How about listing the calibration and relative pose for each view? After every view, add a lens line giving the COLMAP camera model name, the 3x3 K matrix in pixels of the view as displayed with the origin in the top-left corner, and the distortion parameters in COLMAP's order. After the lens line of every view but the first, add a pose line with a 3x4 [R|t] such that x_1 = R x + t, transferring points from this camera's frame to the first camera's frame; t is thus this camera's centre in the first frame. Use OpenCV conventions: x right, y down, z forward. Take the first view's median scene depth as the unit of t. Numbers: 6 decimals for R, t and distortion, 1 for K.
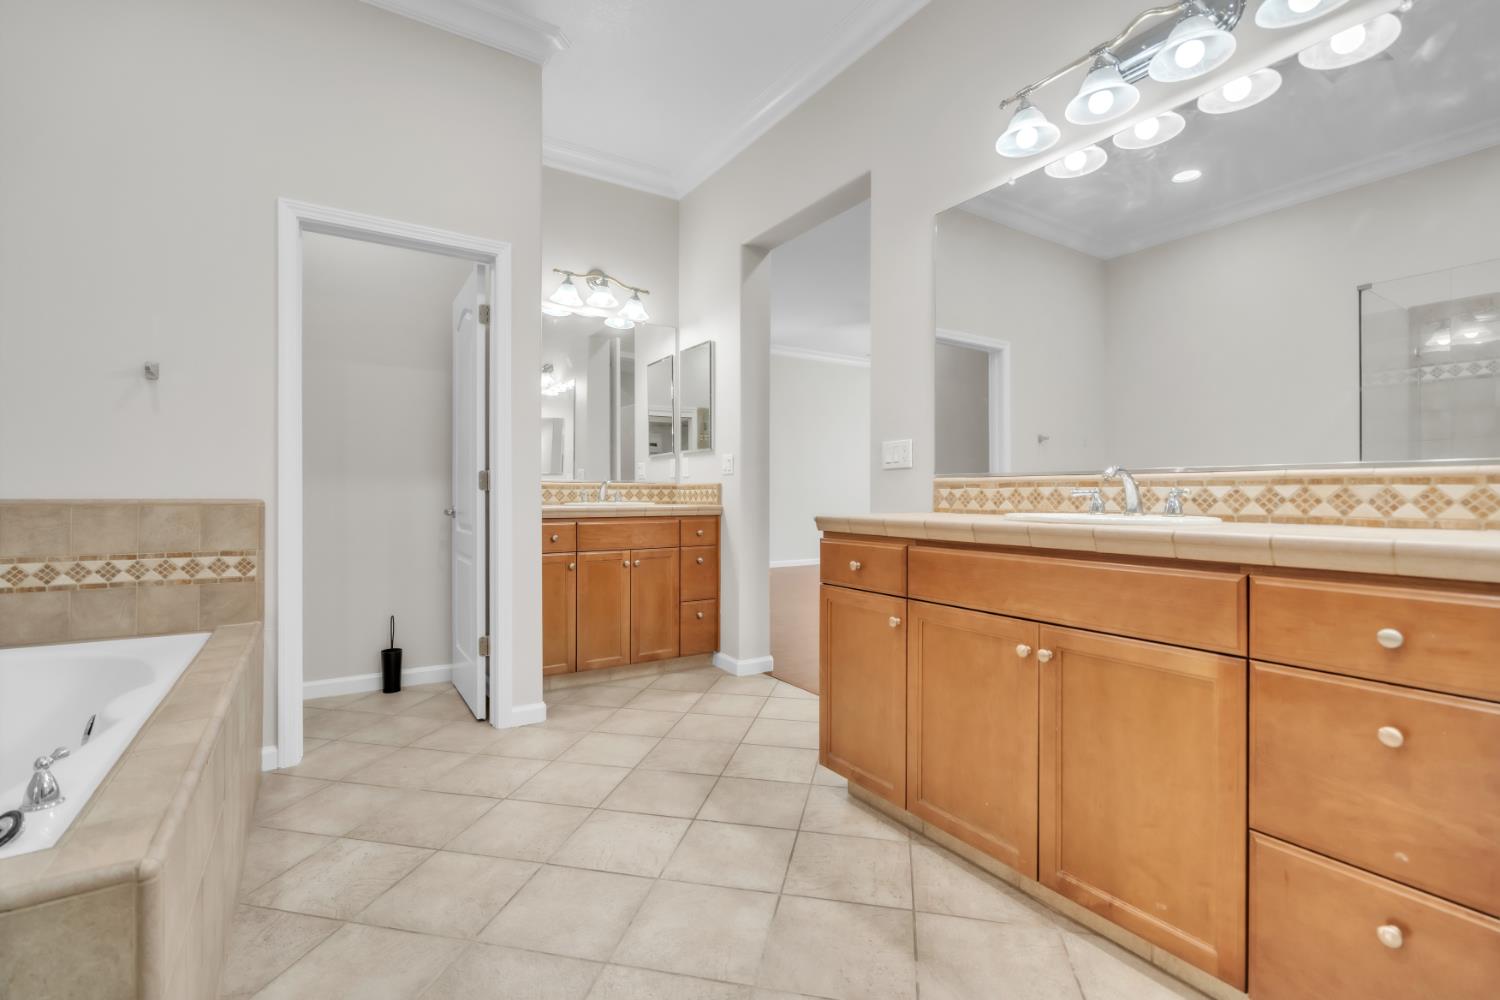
lens RADIAL K [[674.1, 0, 743.5], [0, 674.1, 495.5], [0, 0, 1]] dist [-0.002819, 0.000287]
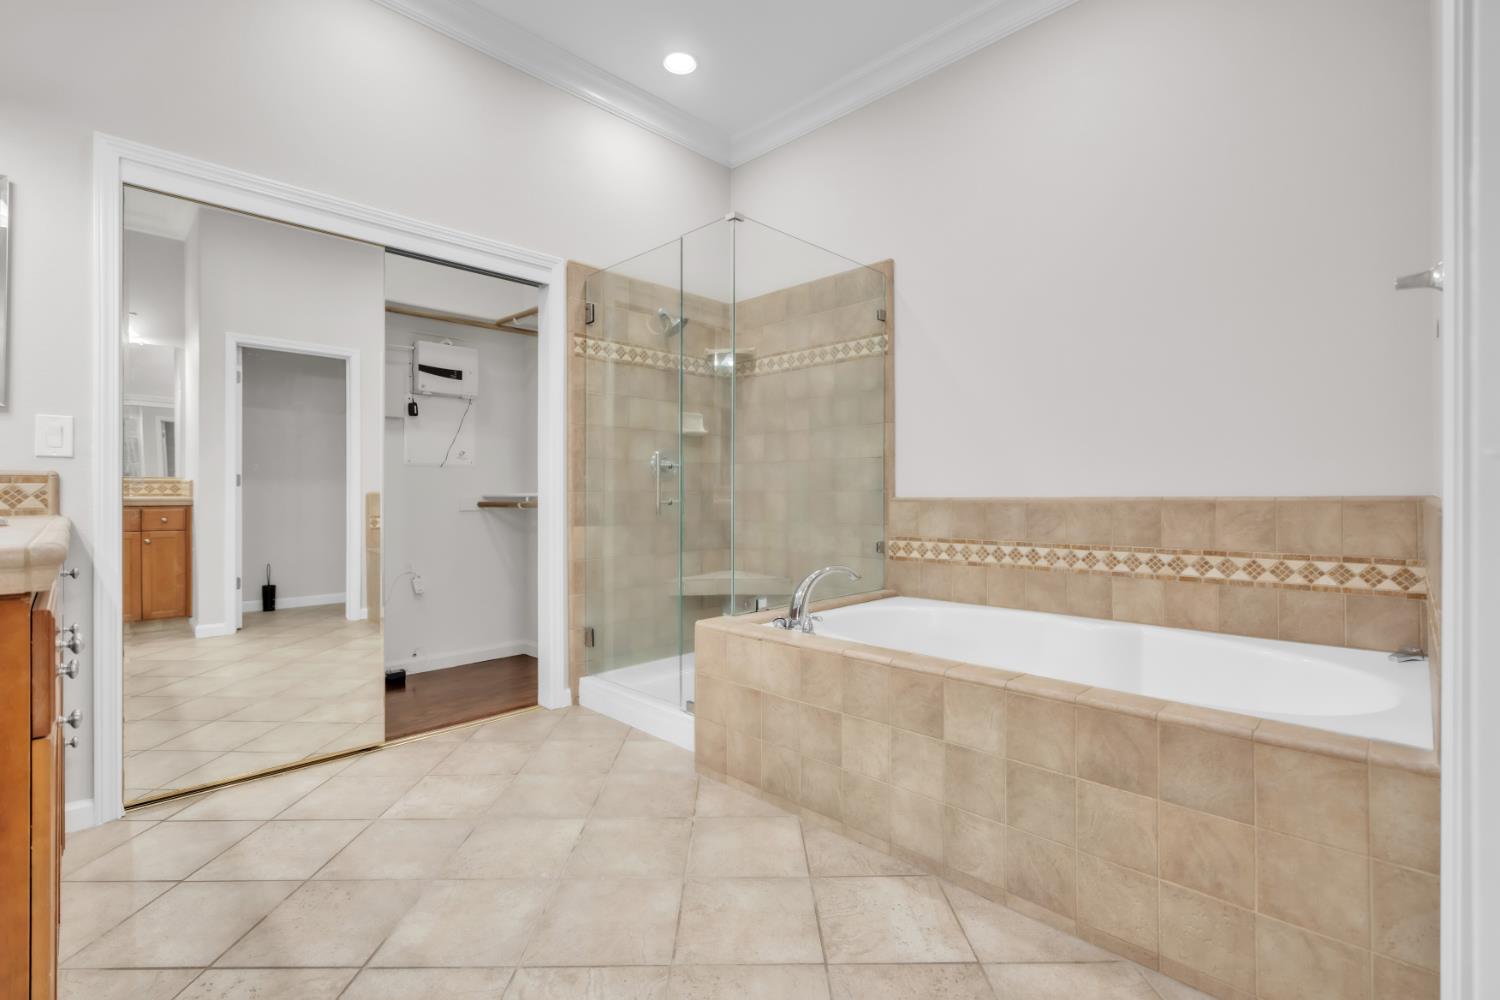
lens RADIAL K [[674.1, 0, 743.5], [0, 674.1, 495.5], [0, 0, 1]] dist [-0.002819, 0.000287]
pose [[-0.974132, -0.000352, -0.225981, -0.228696], [0.000366, 0.999995, -0.003138, 0.007290], [0.225981, -0.003140, -0.974127, 2.035788]]
